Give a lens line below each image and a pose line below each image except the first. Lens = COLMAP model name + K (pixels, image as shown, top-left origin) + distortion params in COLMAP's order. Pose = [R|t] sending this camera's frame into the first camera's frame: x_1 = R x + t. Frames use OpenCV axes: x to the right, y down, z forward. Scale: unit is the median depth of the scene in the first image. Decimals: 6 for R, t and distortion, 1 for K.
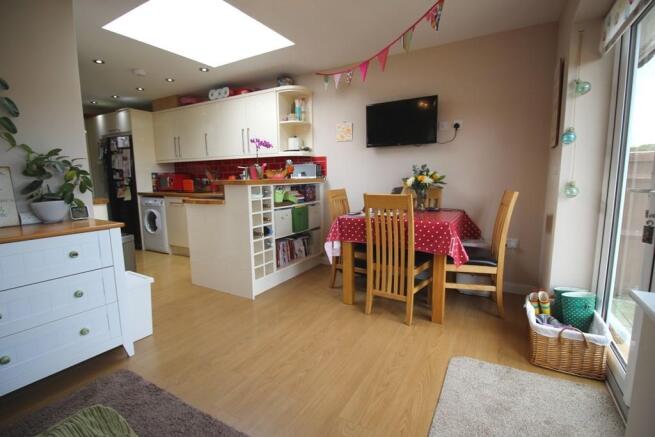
lens RADIAL K [[309.1, 0, 326.4], [0, 309.1, 216.7], [0, 0, 1]] dist [0.000076, -0.000366]
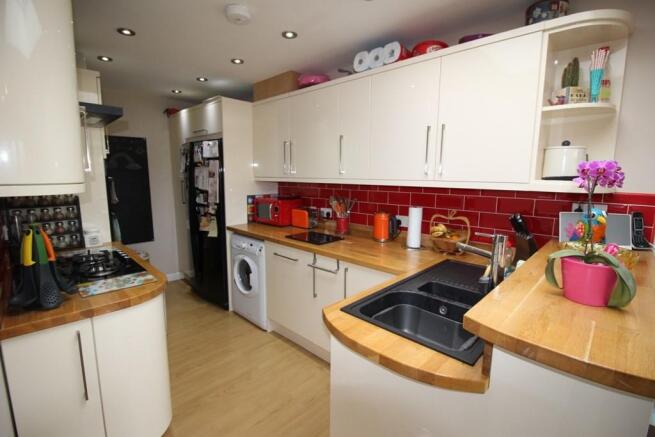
lens RADIAL K [[309.1, 0, 328.3], [0, 309.1, 219.2], [0, 0, 1]] dist [0.000076, -0.000366]
pose [[0.970953, 0.054745, -0.232924, -0.252317], [-0.051544, 0.998474, 0.019811, -0.118459], [0.233653, -0.007230, 0.972293, 0.417615]]
